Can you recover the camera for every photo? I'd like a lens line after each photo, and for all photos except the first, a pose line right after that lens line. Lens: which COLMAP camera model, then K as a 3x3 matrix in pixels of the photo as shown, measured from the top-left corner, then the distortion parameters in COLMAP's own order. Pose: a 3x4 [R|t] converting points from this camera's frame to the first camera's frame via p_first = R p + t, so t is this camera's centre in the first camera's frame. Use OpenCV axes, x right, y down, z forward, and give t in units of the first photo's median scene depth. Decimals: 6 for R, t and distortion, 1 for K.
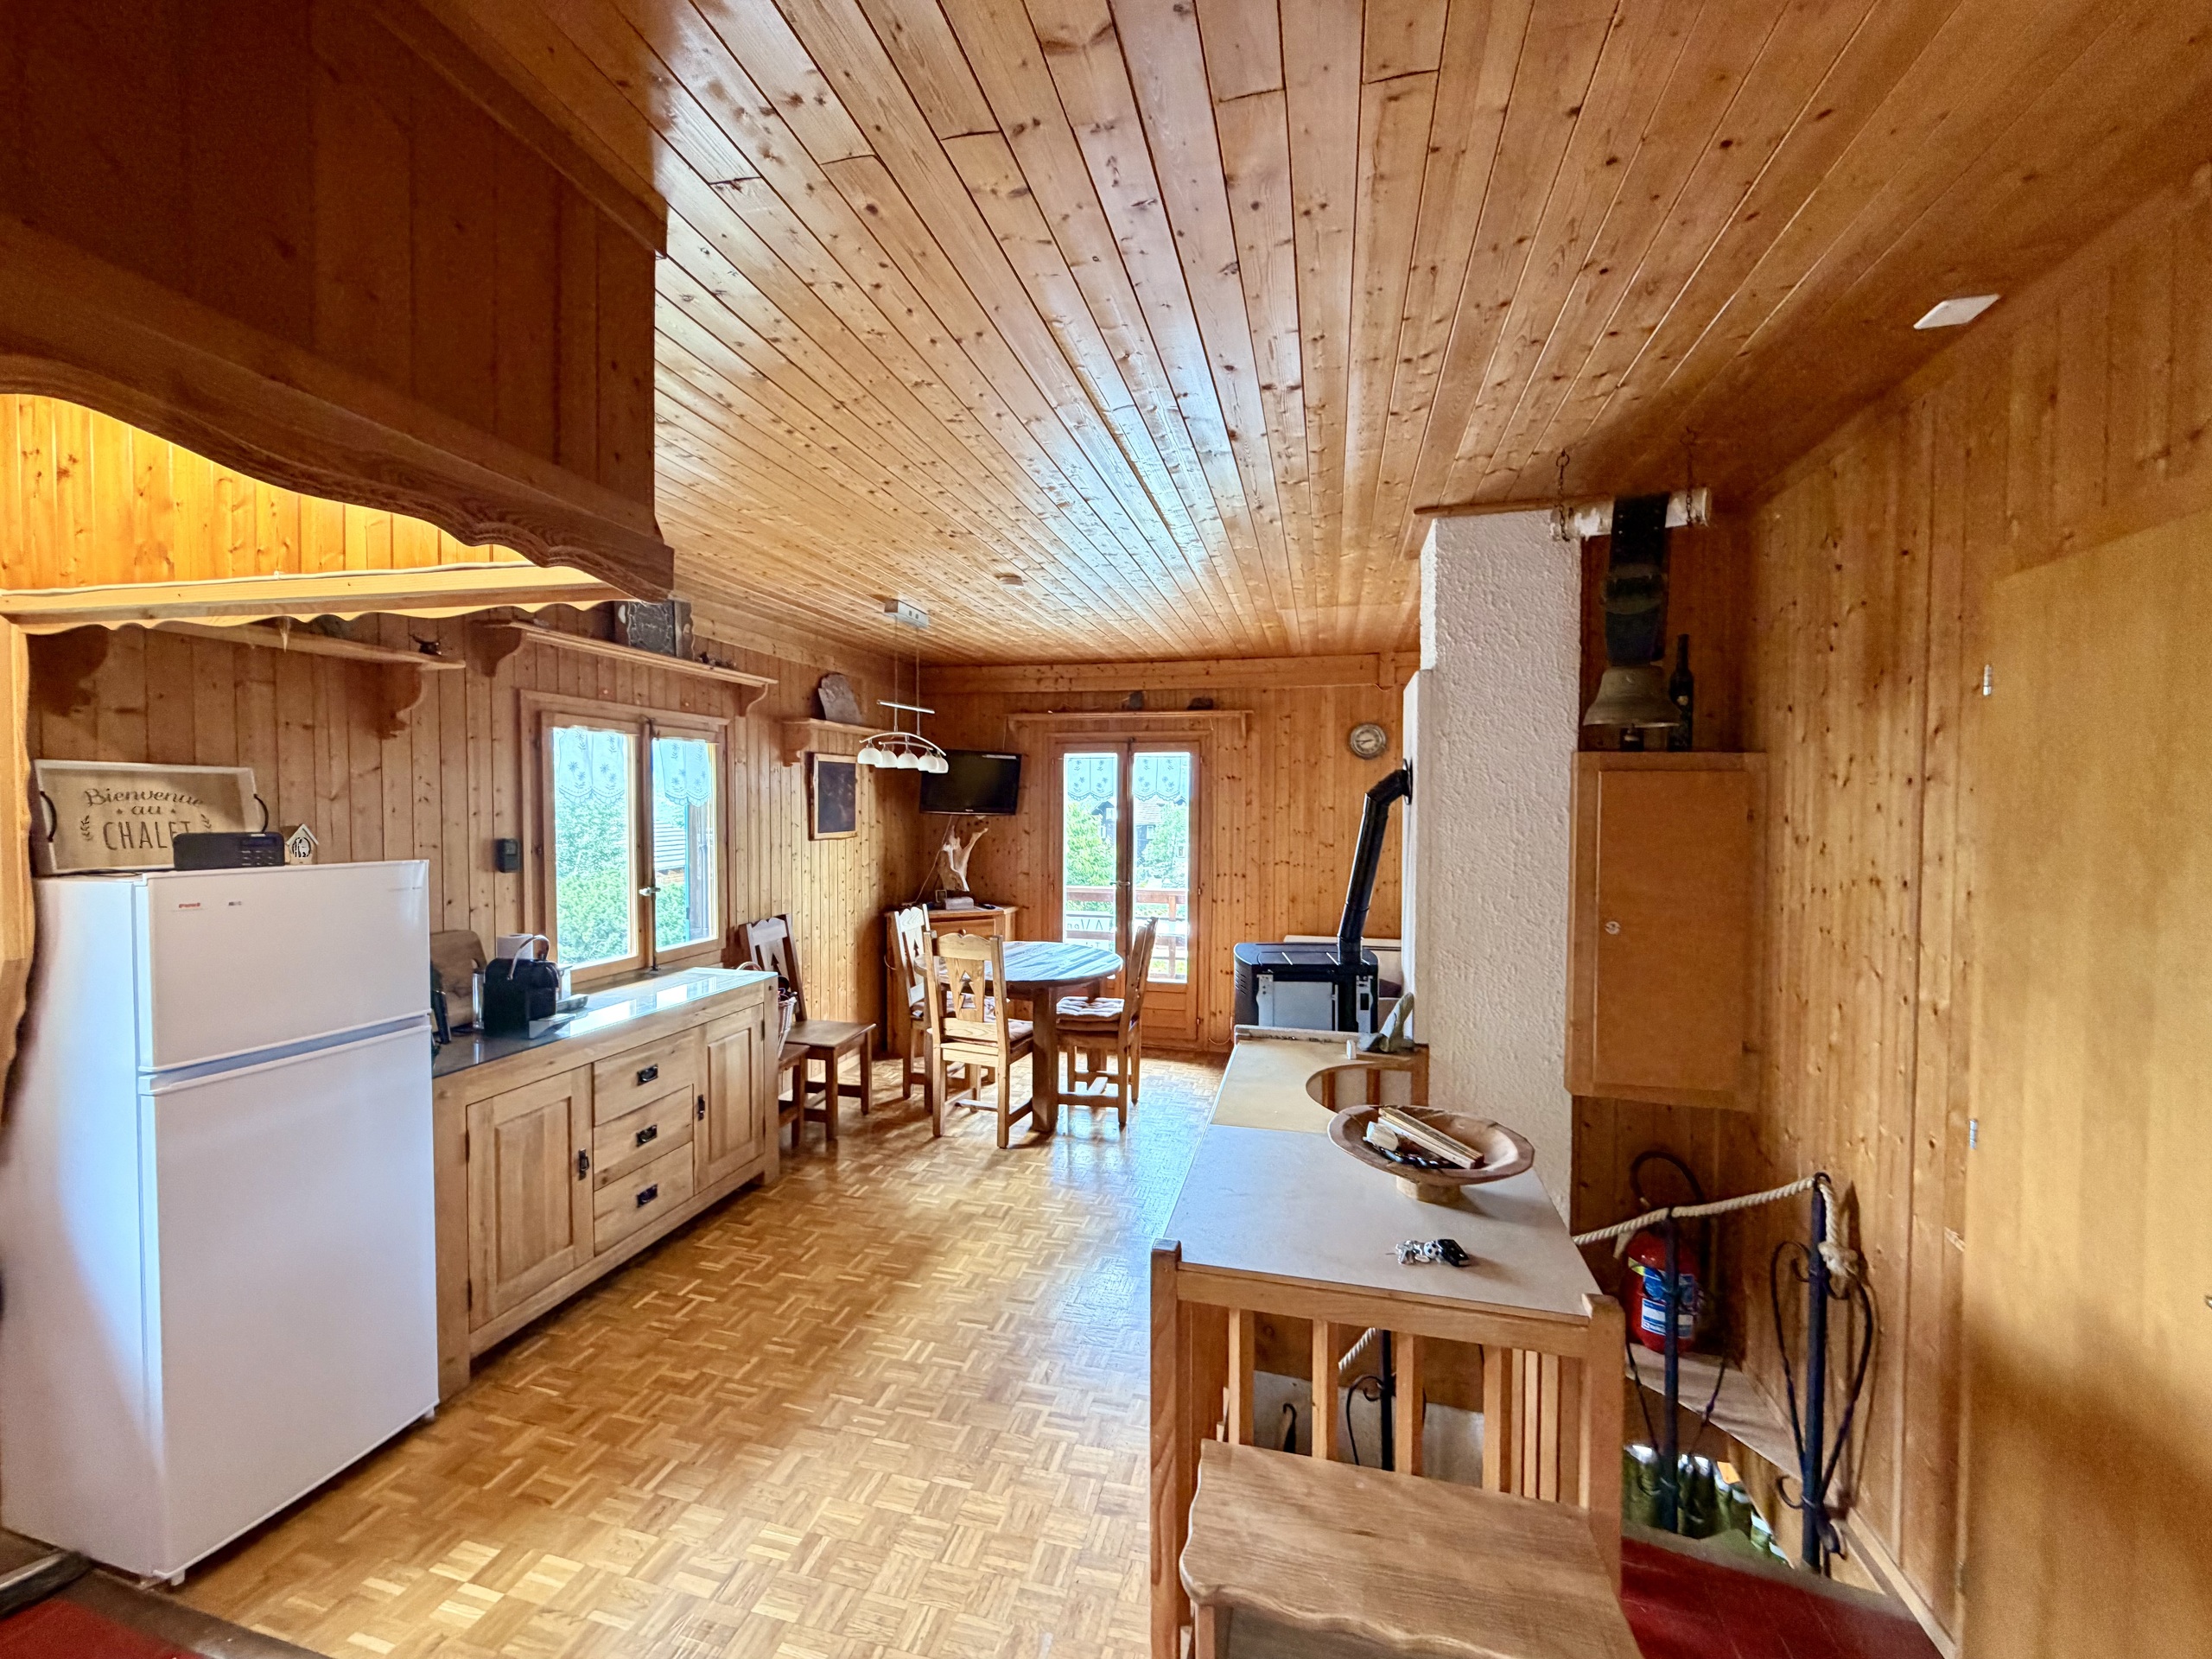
lens RADIAL K [[879.7, 0, 1103.0], [0, 879.7, 828.0], [0, 0, 1]] dist [0.000720, 0.000063]
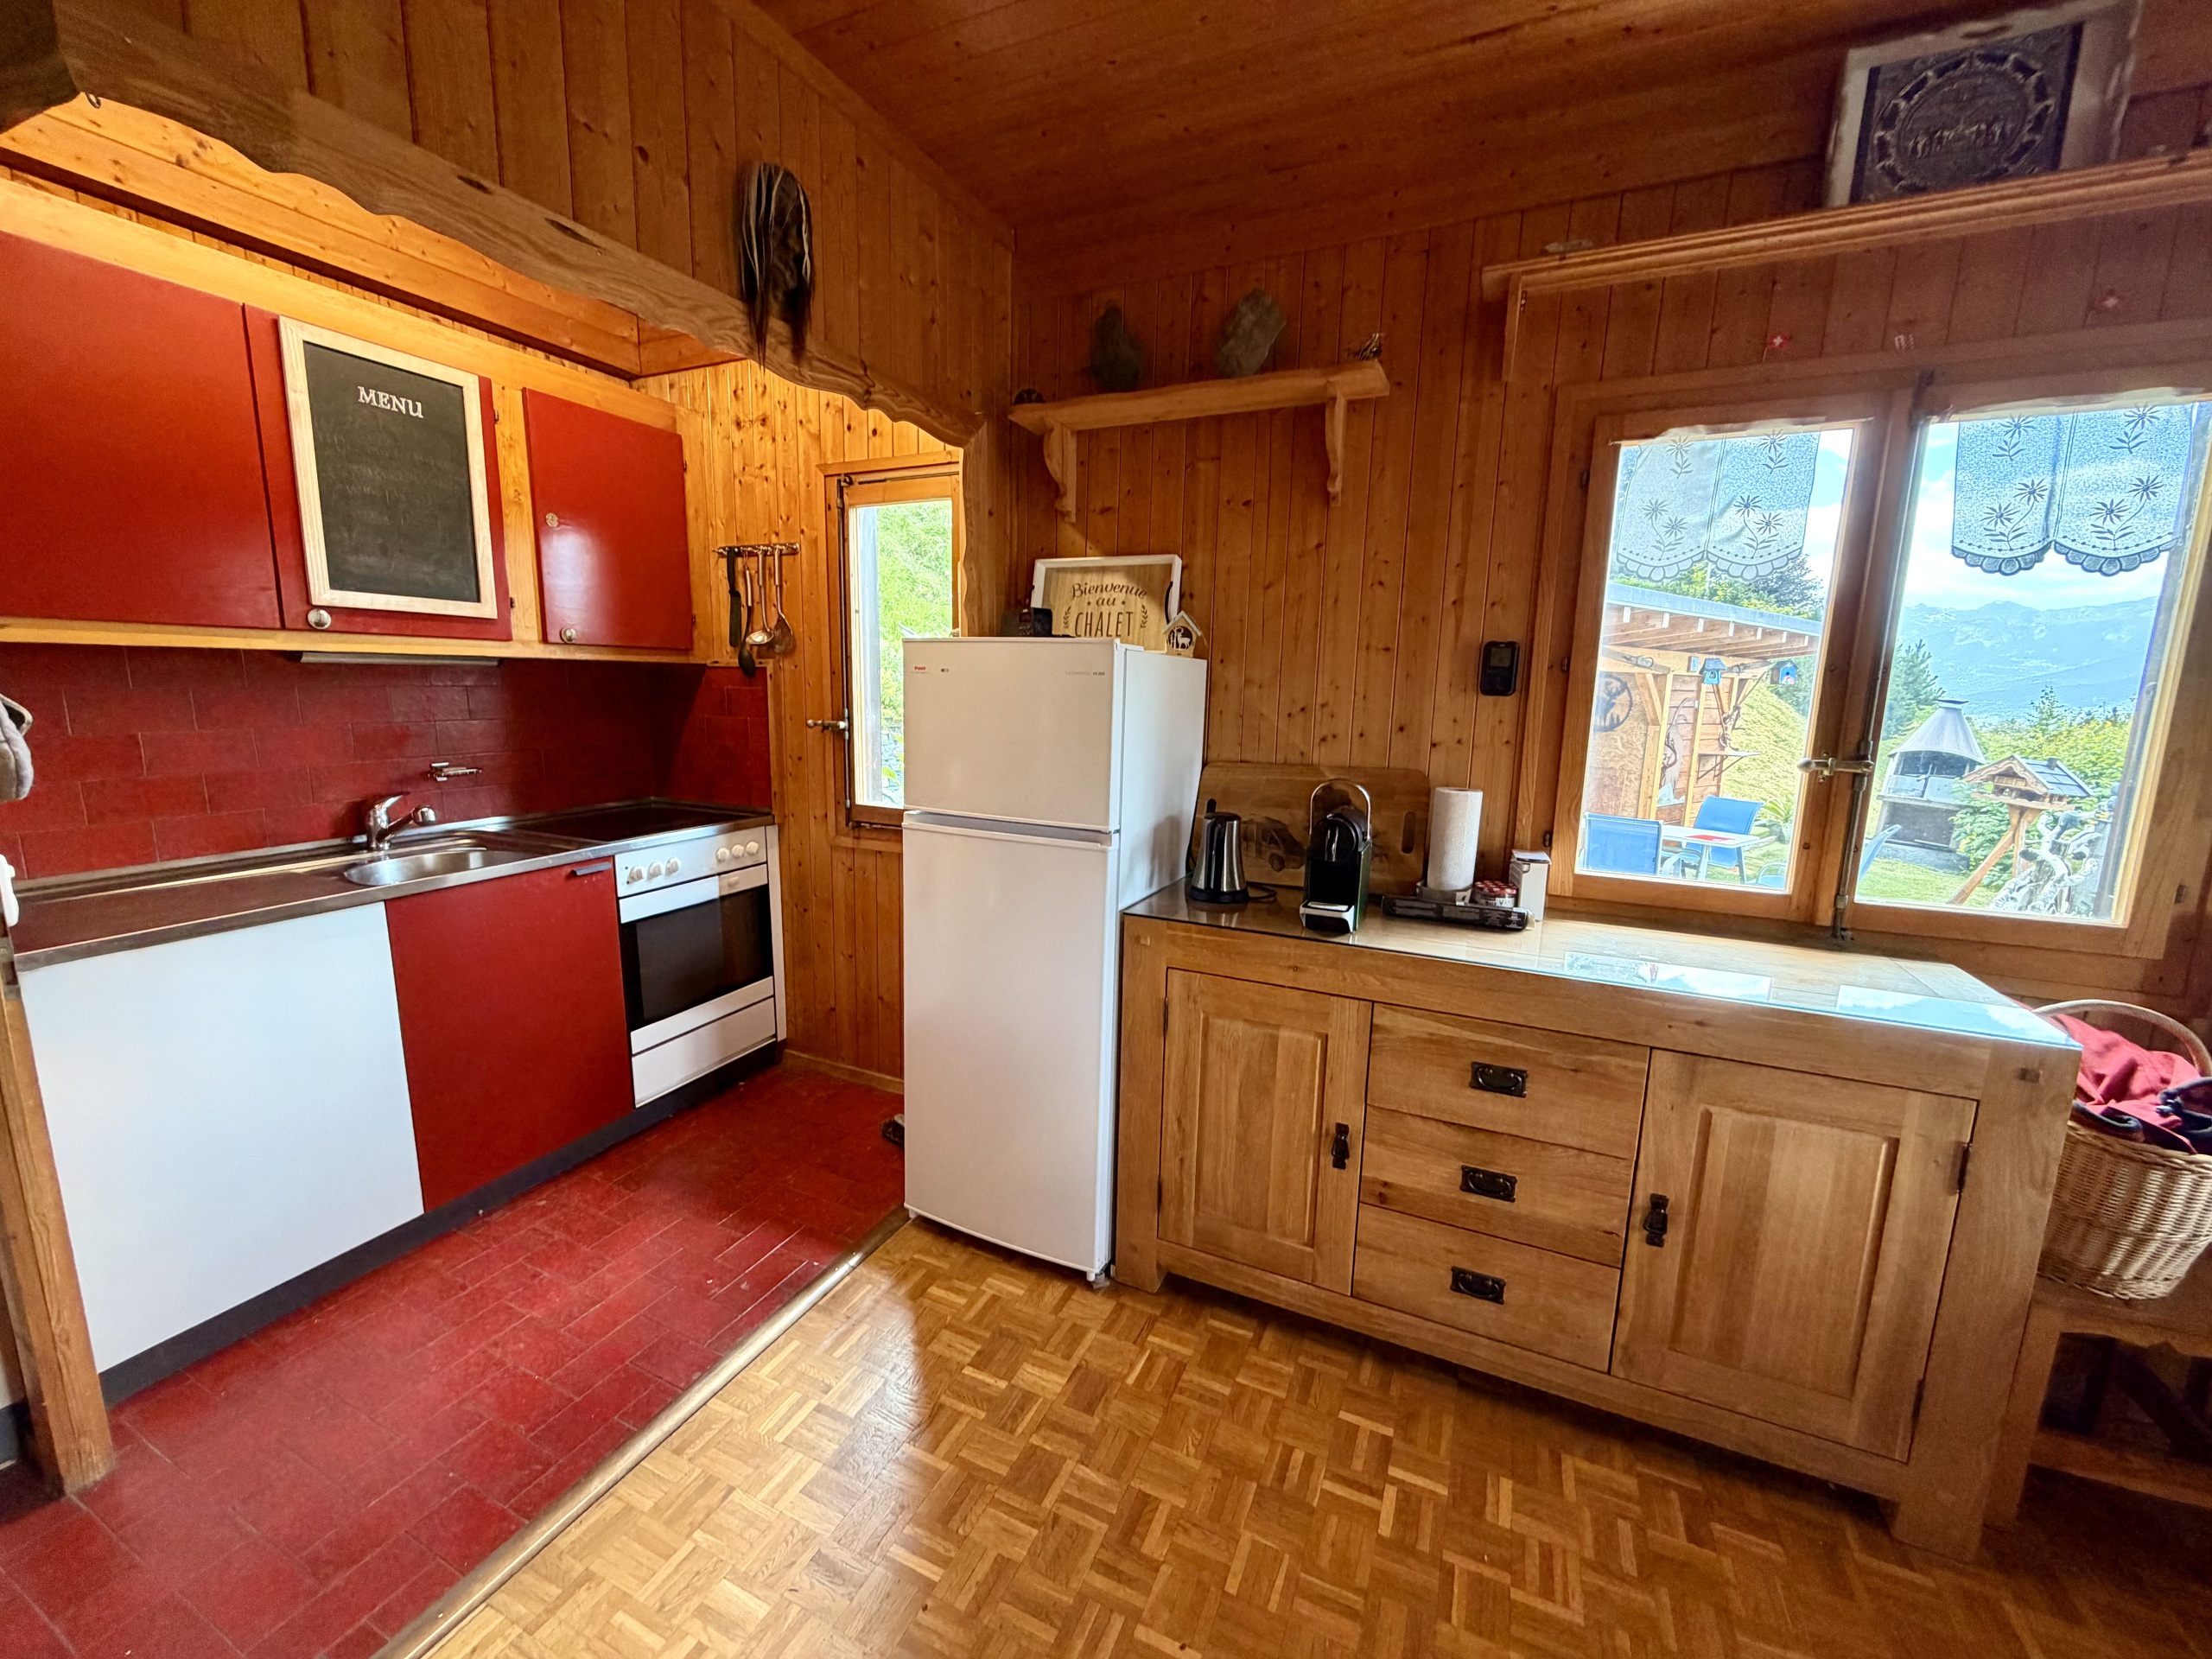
lens RADIAL K [[879.7, 0, 1099.6], [0, 879.7, 826.7], [0, 0, 1]] dist [0.000720, 0.000063]
pose [[-0.184441, 0.155282, -0.970499, 0.019832], [-0.045712, 0.985016, 0.166292, 0.054657], [0.981780, 0.075035, -0.174579, 0.882226]]
